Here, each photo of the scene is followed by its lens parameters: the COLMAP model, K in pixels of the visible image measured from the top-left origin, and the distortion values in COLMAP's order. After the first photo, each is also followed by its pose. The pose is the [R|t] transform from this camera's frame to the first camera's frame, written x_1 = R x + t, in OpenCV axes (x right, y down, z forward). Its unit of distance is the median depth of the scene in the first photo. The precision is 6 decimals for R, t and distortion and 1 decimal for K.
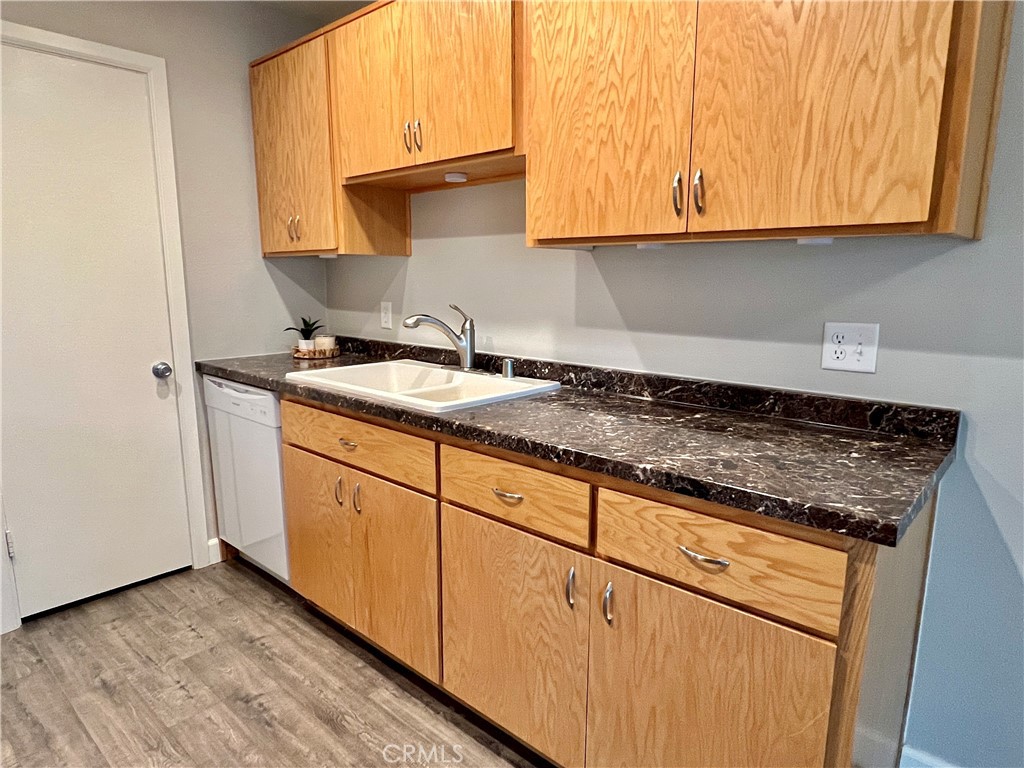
lens RADIAL K [[624.9, 0, 512.2], [0, 624.9, 389.3], [0, 0, 1]] dist [-0.000421, 0.001547]
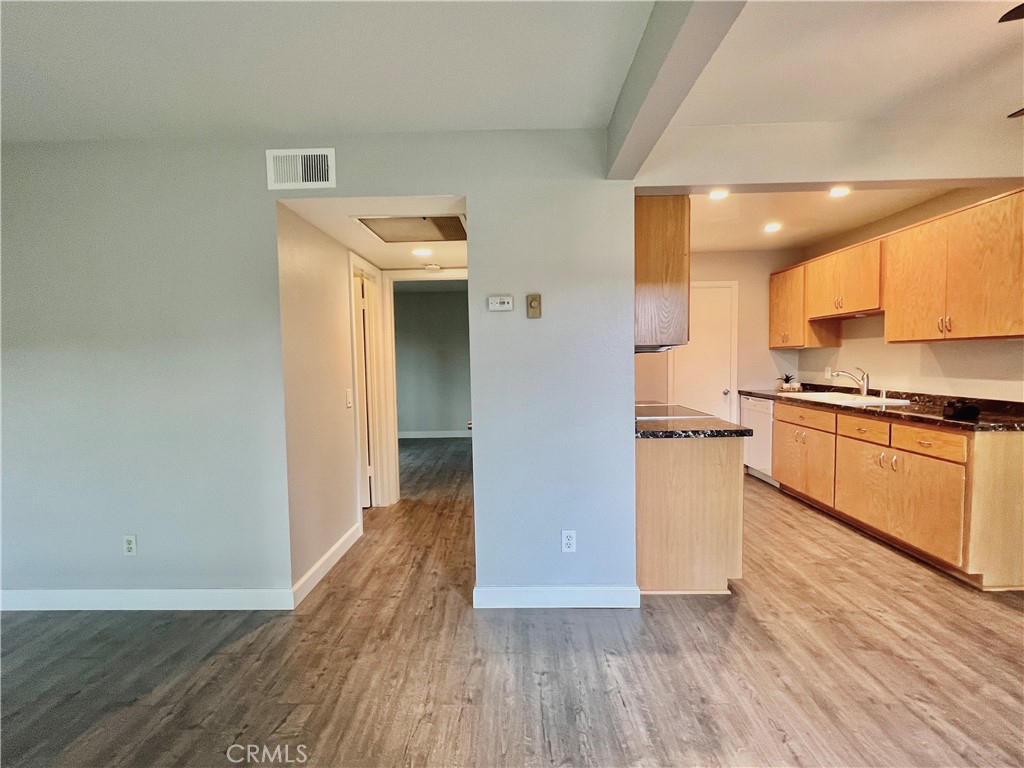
lens RADIAL K [[459.5, 0, 505.3], [0, 459.5, 383.6], [0, 0, 1]] dist [-0.000542, 0.000440]
pose [[0.649454, 0.025675, -0.759967, 0.397131], [-0.117621, 0.990793, -0.067044, 0.217380], [0.751249, 0.132930, 0.646495, -1.222545]]
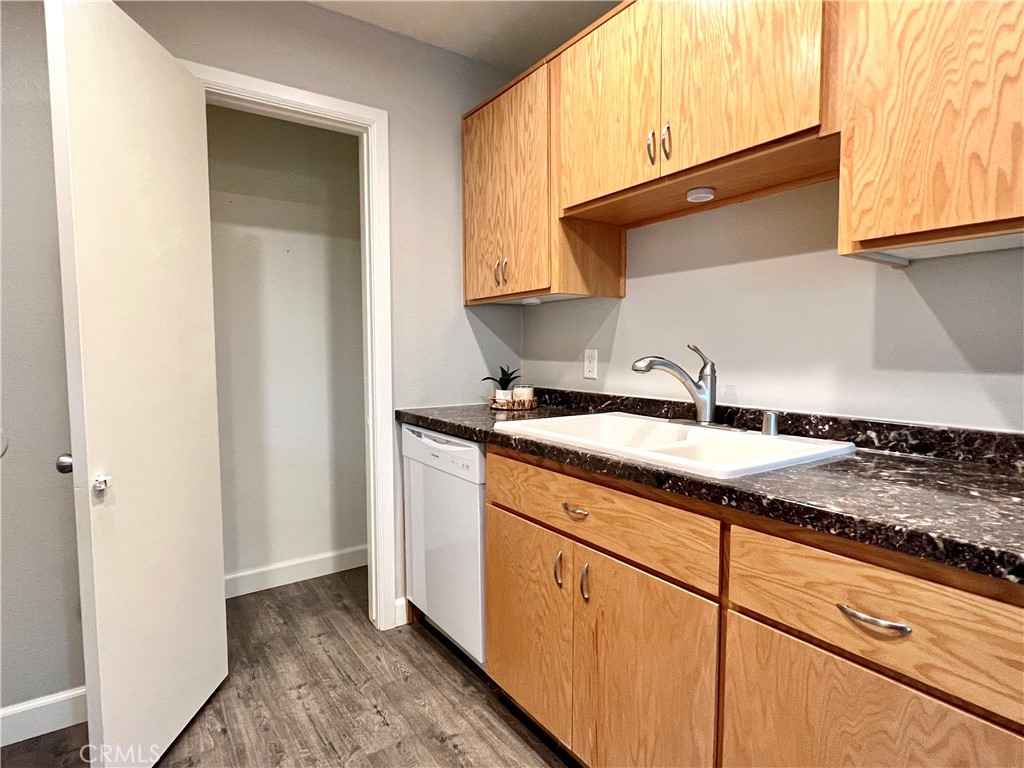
lens RADIAL K [[547.6, 0, 513.5], [0, 547.6, 388.7], [0, 0, 1]] dist [-0.005193, -0.000304]
pose [[0.974221, 0.012258, -0.225262, -0.176058], [-0.037103, 0.993632, -0.106394, 0.008480], [0.222524, 0.112009, 0.968472, 0.273940]]
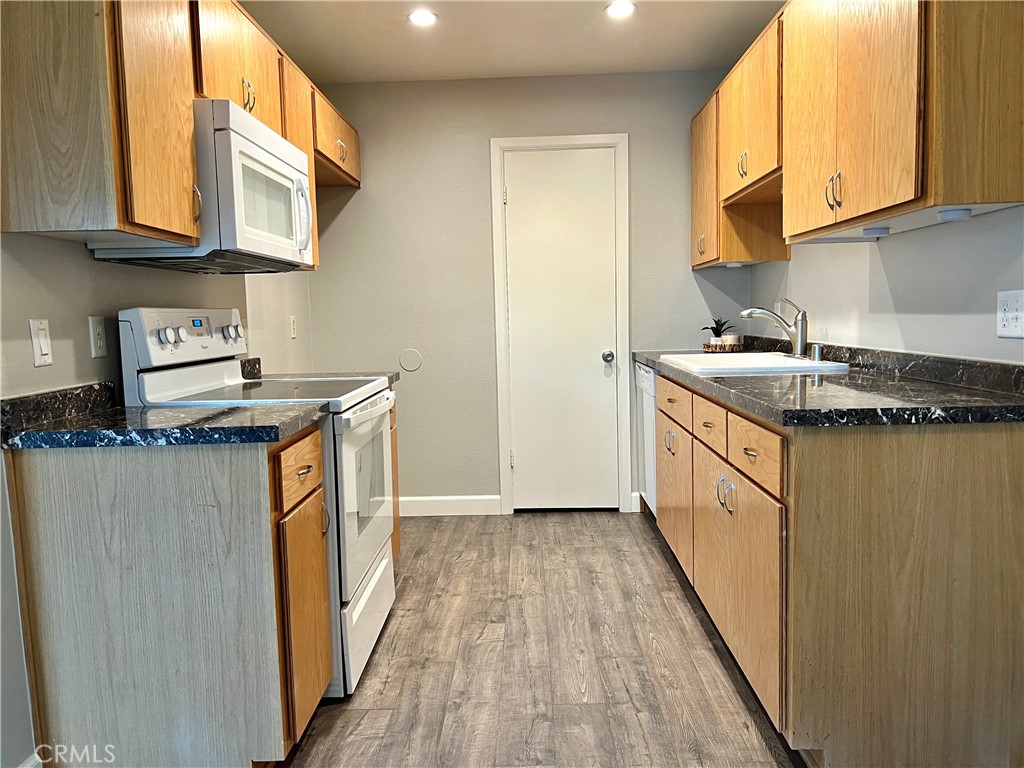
lens RADIAL K [[783.6, 0, 503.7], [0, 783.6, 379.9], [0, 0, 1]] dist [0.058568, -0.003084]
pose [[0.641271, 0.045103, -0.765988, 0.759105], [-0.109956, 0.993370, -0.033561, 0.129889], [0.759396, 0.105746, 0.641978, -0.341022]]
